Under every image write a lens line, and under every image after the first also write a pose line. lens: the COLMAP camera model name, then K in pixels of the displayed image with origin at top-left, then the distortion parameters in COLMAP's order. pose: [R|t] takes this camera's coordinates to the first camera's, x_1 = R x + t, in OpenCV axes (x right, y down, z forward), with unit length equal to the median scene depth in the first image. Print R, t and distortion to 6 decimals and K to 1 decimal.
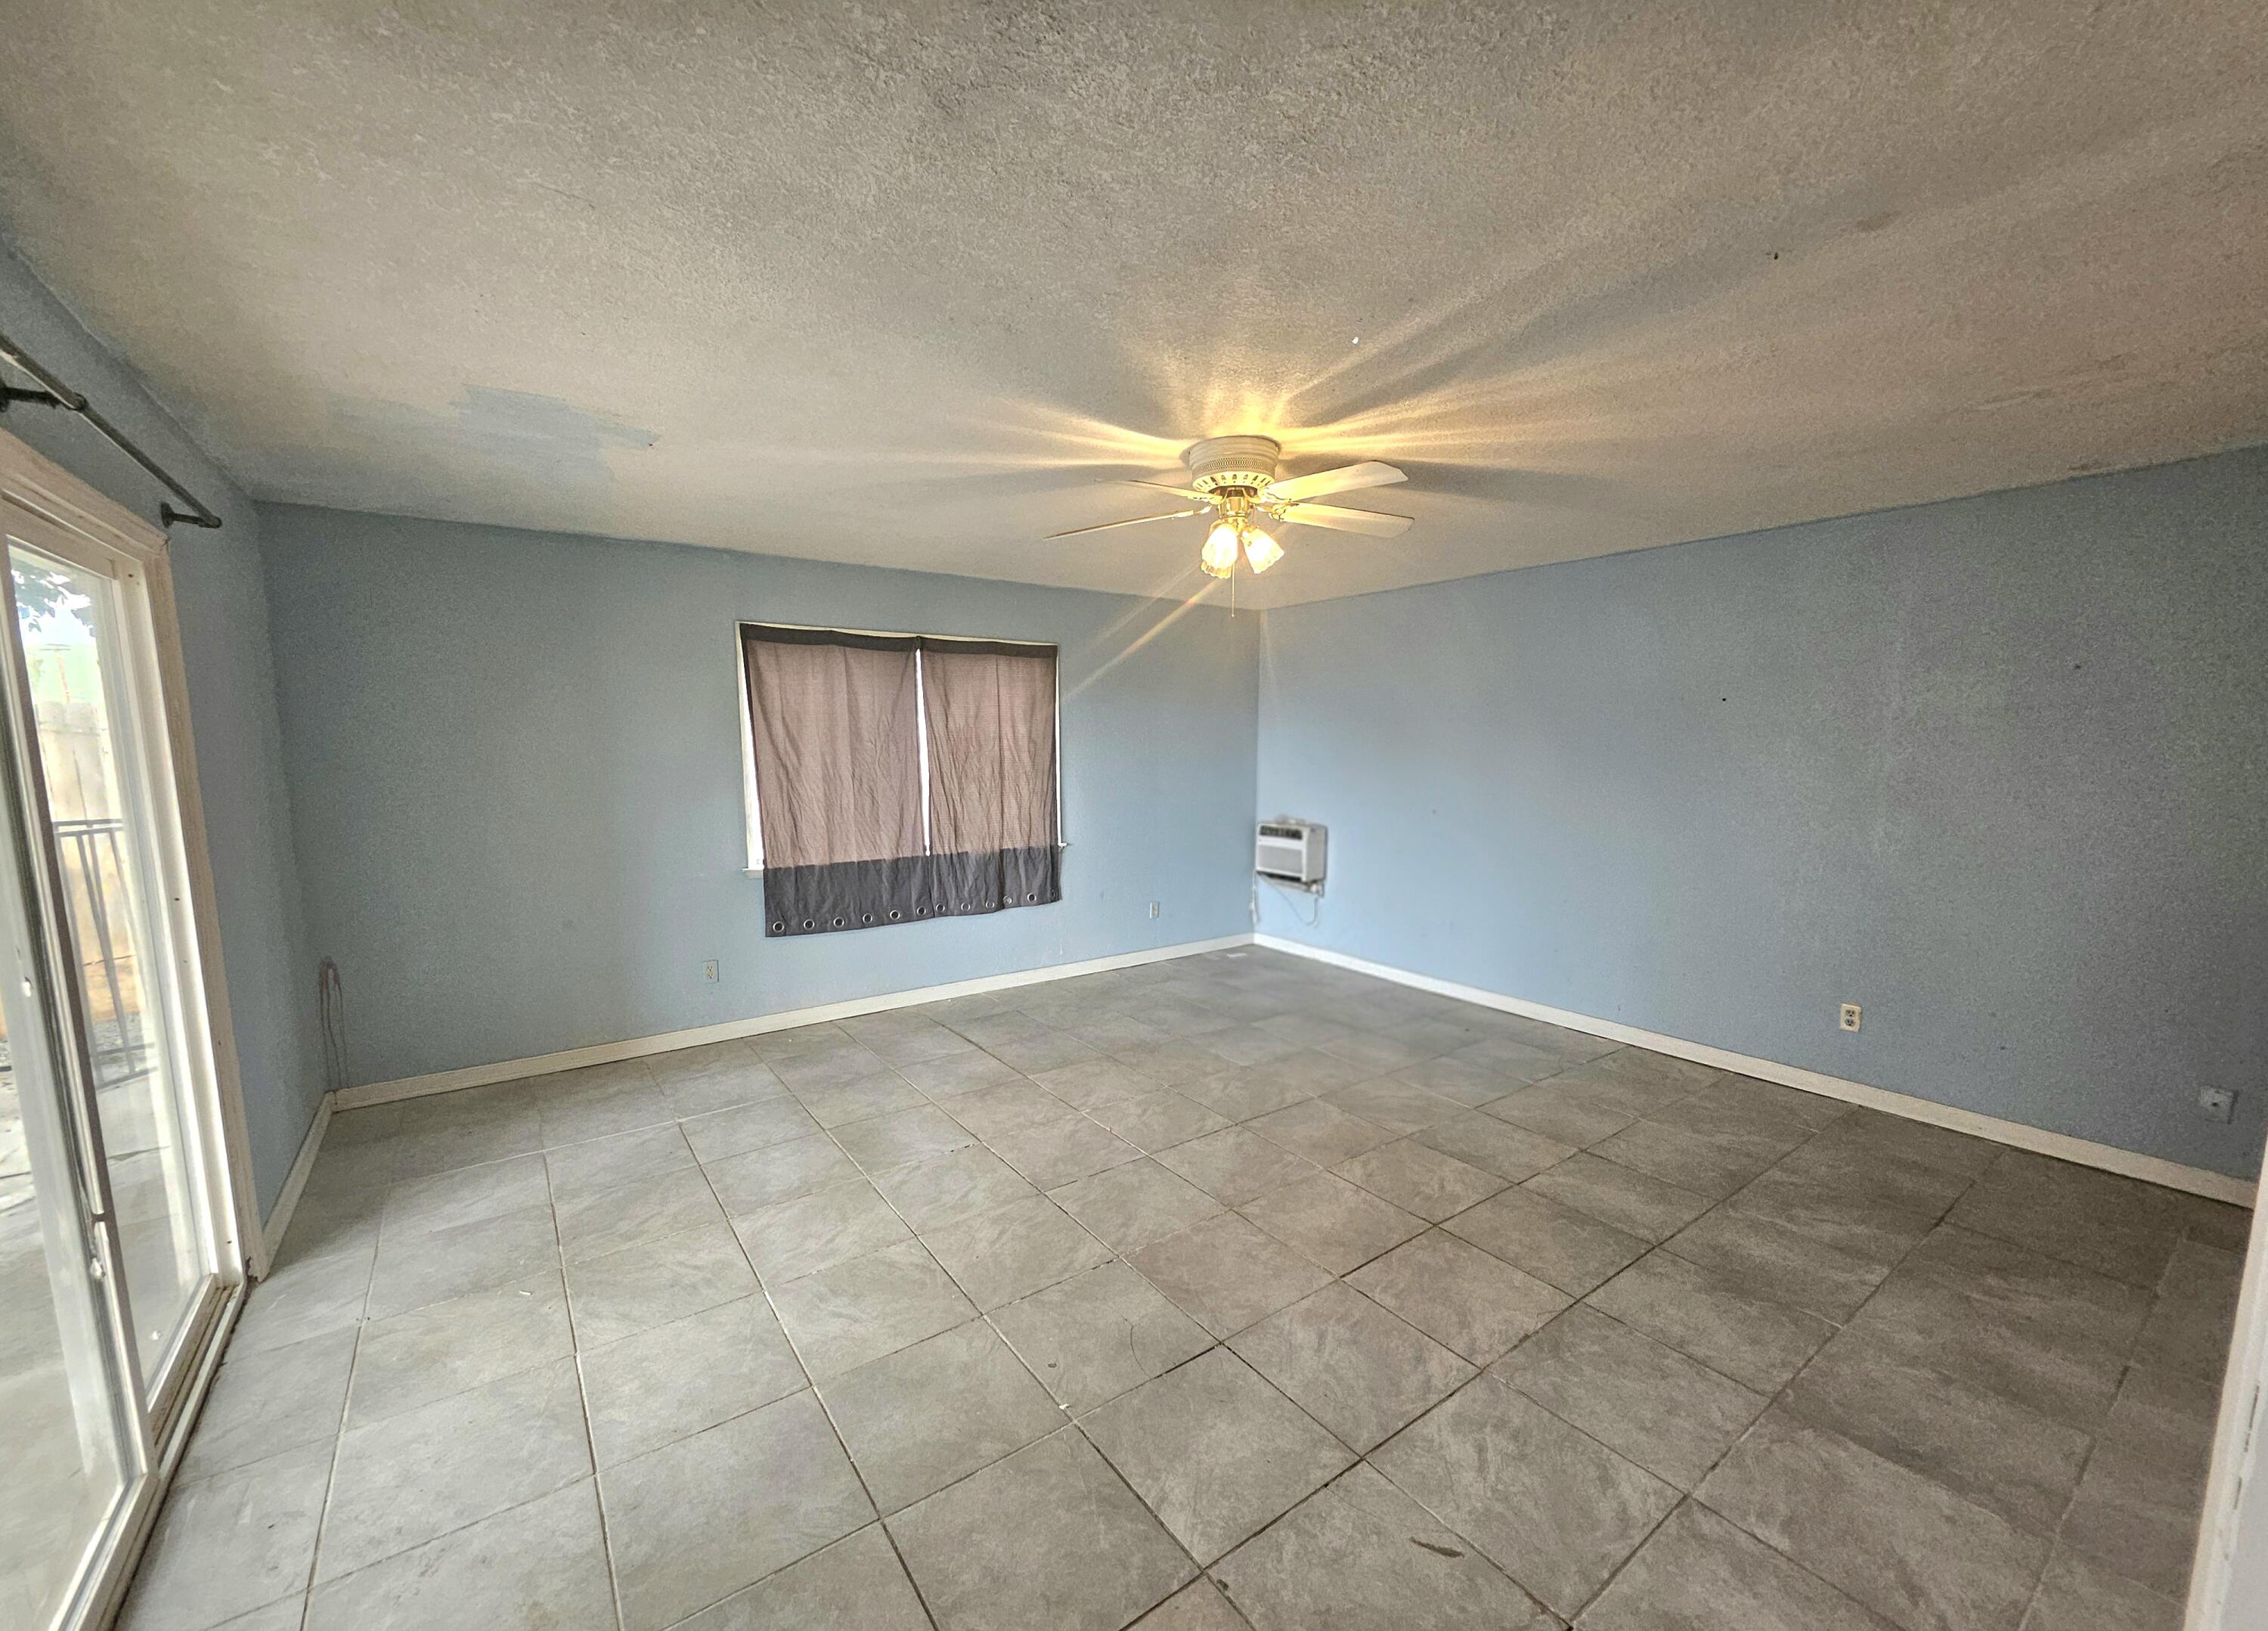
lens RADIAL K [[911.9, 0, 1134.0], [0, 911.9, 815.5], [0, 0, 1]] dist [-0.000278, -0.000062]
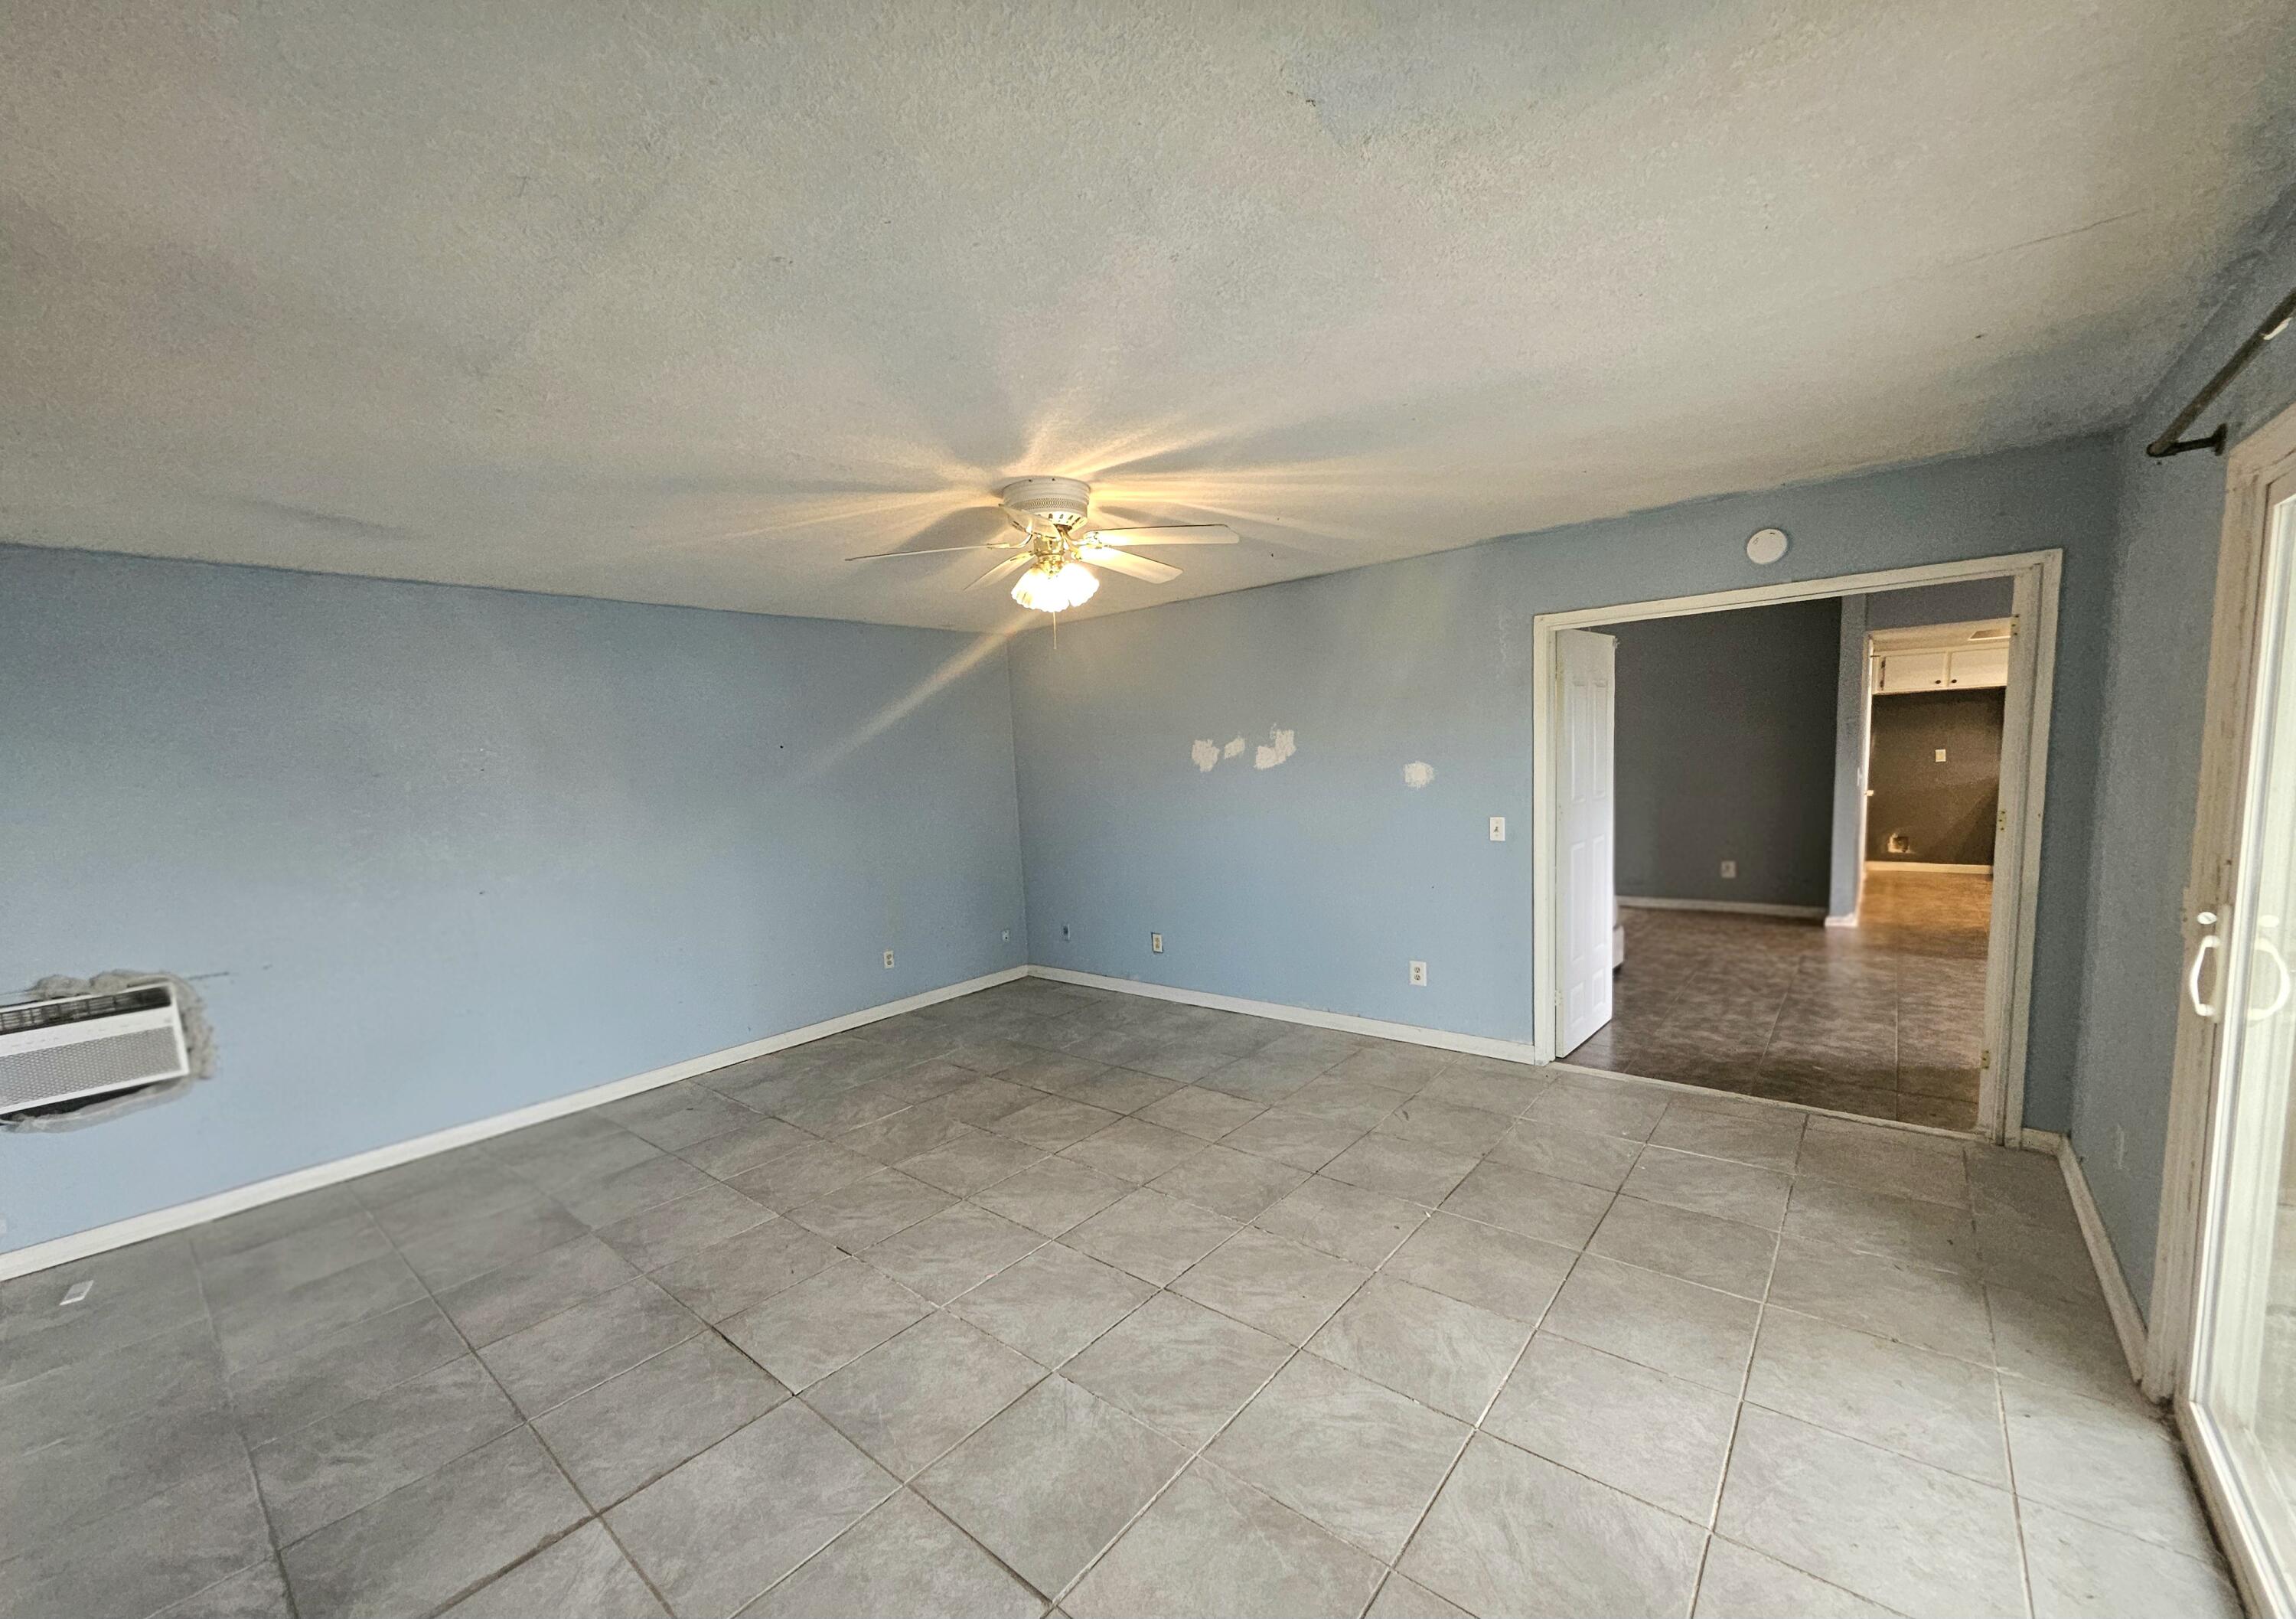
lens RADIAL K [[889.1, 0, 1140.7], [0, 889.1, 858.2], [0, 0, 1]] dist [0.000608, -0.000032]
pose [[-0.244257, -0.101362, 0.964398, -0.847518], [0.133811, 0.981485, 0.137048, -0.100397], [-0.960434, 0.162522, -0.226171, 1.123379]]
